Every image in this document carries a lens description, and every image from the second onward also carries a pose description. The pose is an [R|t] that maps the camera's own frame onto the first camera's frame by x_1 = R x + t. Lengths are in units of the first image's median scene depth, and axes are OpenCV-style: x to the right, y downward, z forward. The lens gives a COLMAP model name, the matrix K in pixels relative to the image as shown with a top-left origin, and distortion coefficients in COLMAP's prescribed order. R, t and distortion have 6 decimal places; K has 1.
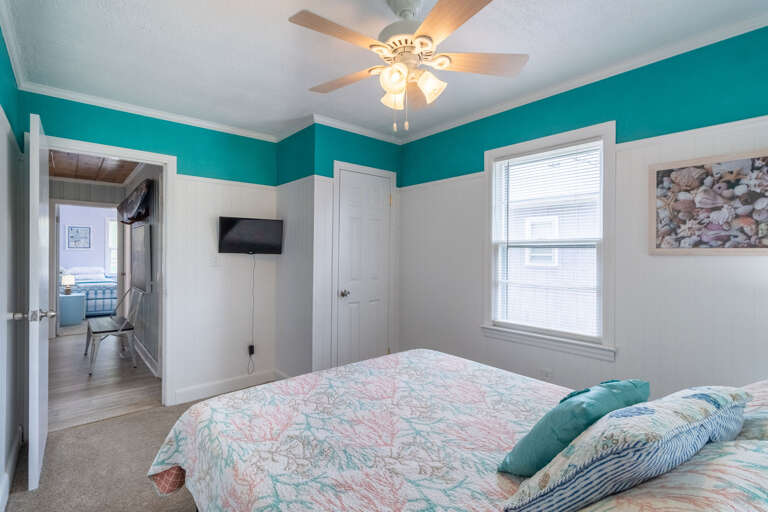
lens RADIAL K [[367.2, 0, 384.0], [0, 367.2, 256.0], [0, 0, 1]] dist [0.000767, 0.000057]
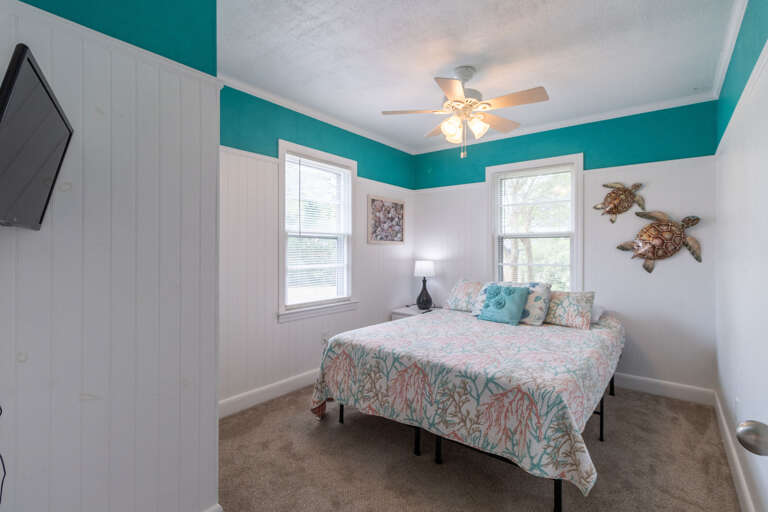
lens RADIAL K [[367.2, 0, 384.0], [0, 367.2, 256.0], [0, 0, 1]] dist [0.000767, 0.000057]
pose [[-0.190486, -0.016433, 0.981552, -1.135062], [0.003952, 0.999839, 0.017506, 0.027684], [-0.981682, 0.007214, -0.190390, 1.343007]]
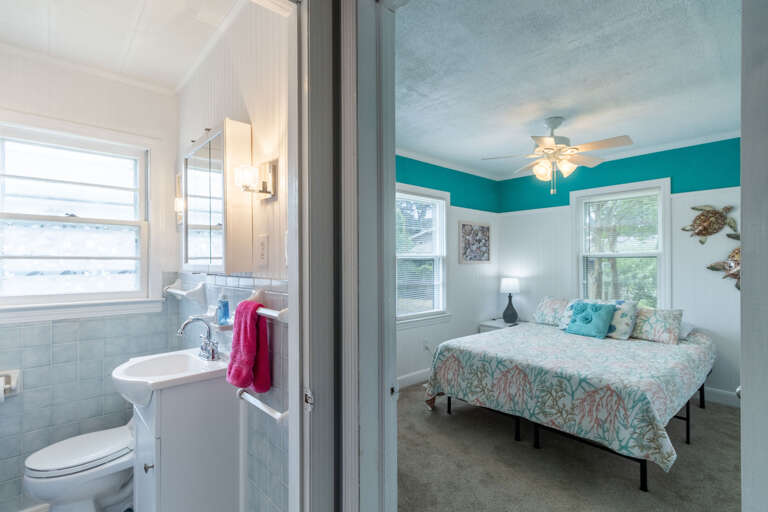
lens RADIAL K [[370.7, 0, 384.1], [0, 370.7, 264.2], [0, 0, 1]] dist [0.001822, 0.000687]
pose [[-0.014283, -0.007469, 0.999870, -1.429337], [0.011062, 0.999910, 0.007627, -0.022379], [-0.999837, 0.011169, -0.014200, 1.538297]]
